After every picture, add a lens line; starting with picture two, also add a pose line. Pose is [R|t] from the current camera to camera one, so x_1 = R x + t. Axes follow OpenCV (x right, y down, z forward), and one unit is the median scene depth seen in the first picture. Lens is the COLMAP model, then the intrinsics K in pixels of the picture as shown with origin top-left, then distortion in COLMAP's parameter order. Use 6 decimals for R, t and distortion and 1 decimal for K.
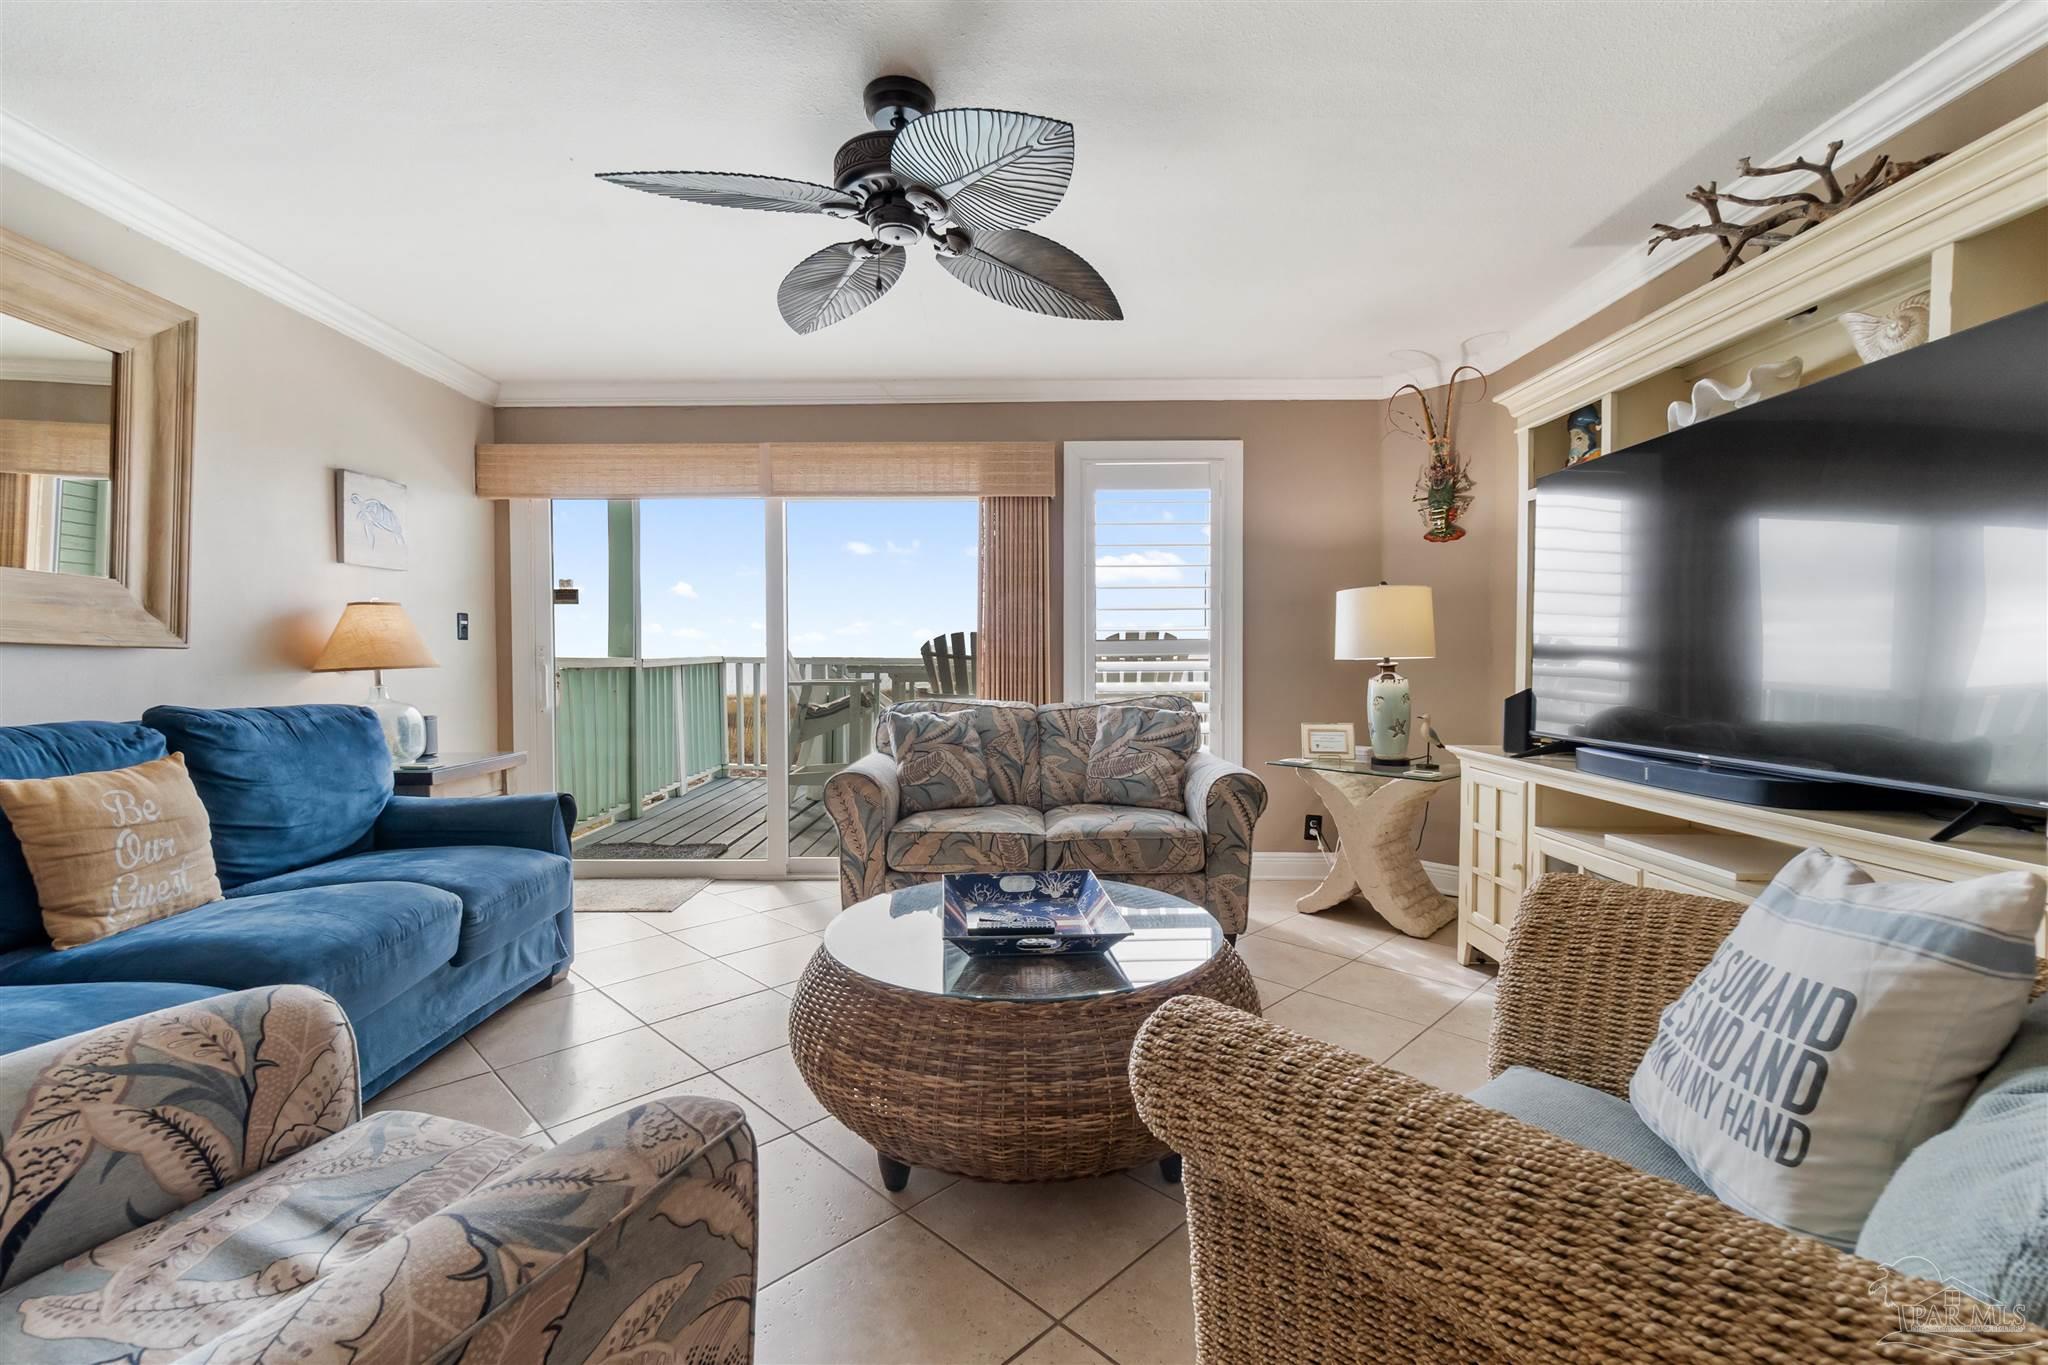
lens RADIAL K [[875.1, 0, 1017.1], [0, 875.1, 661.6], [0, 0, 1]] dist [0.001989, 0.000272]
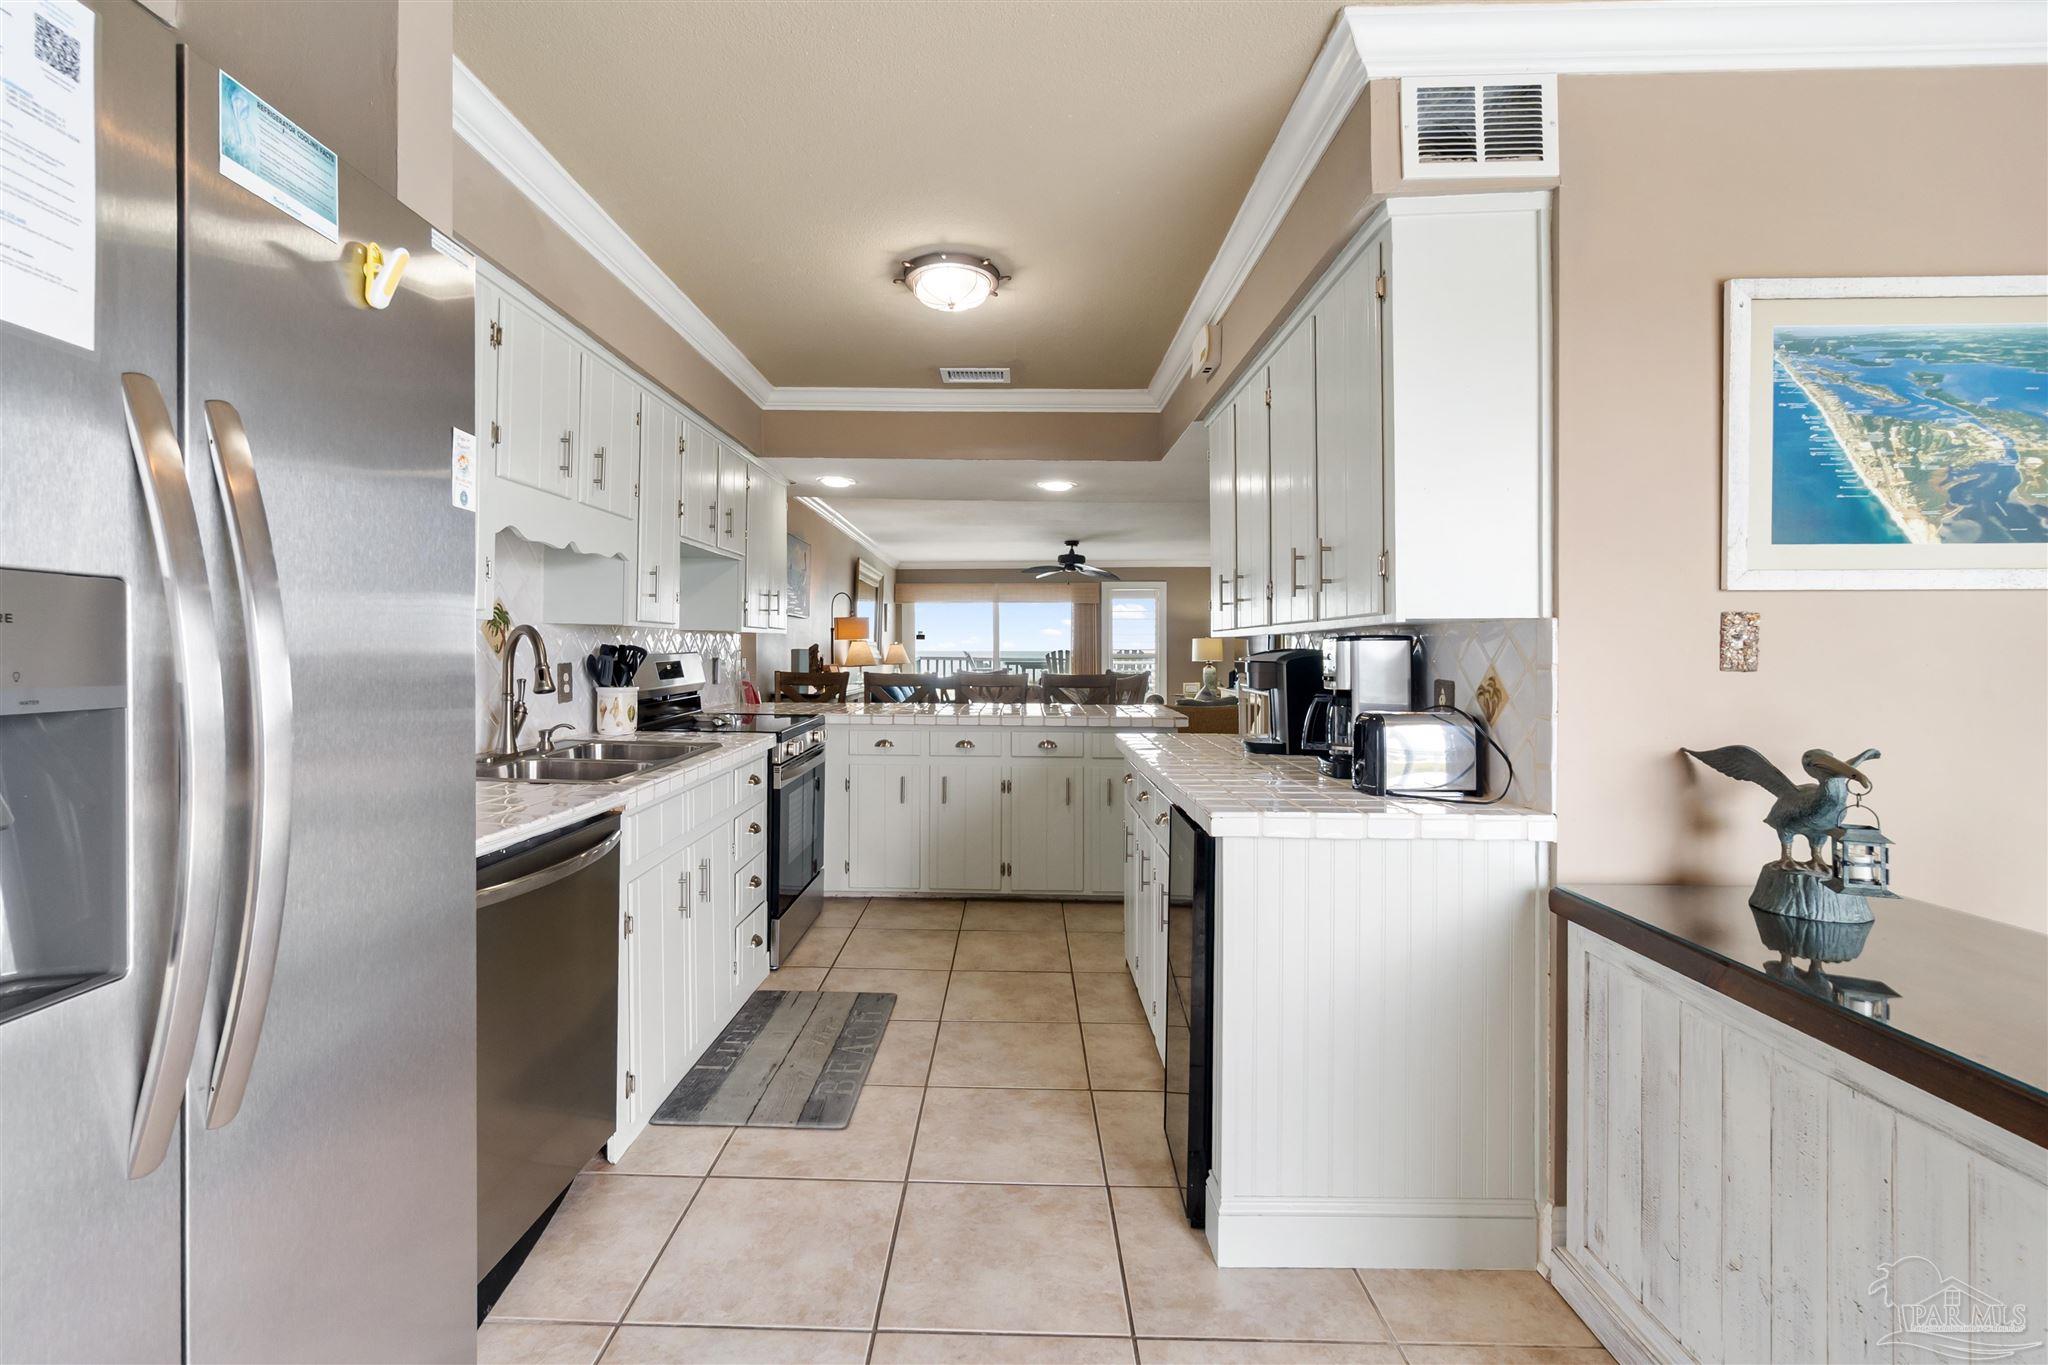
lens RADIAL K [[914.4, 0, 992.1], [0, 914.4, 629.2], [0, 0, 1]] dist [-0.000825, 0.000030]
pose [[0.999560, -0.003932, -0.029392, -0.247282], [0.003166, 0.999655, -0.026061, -0.034119], [0.029485, 0.025957, 0.999228, -2.267694]]
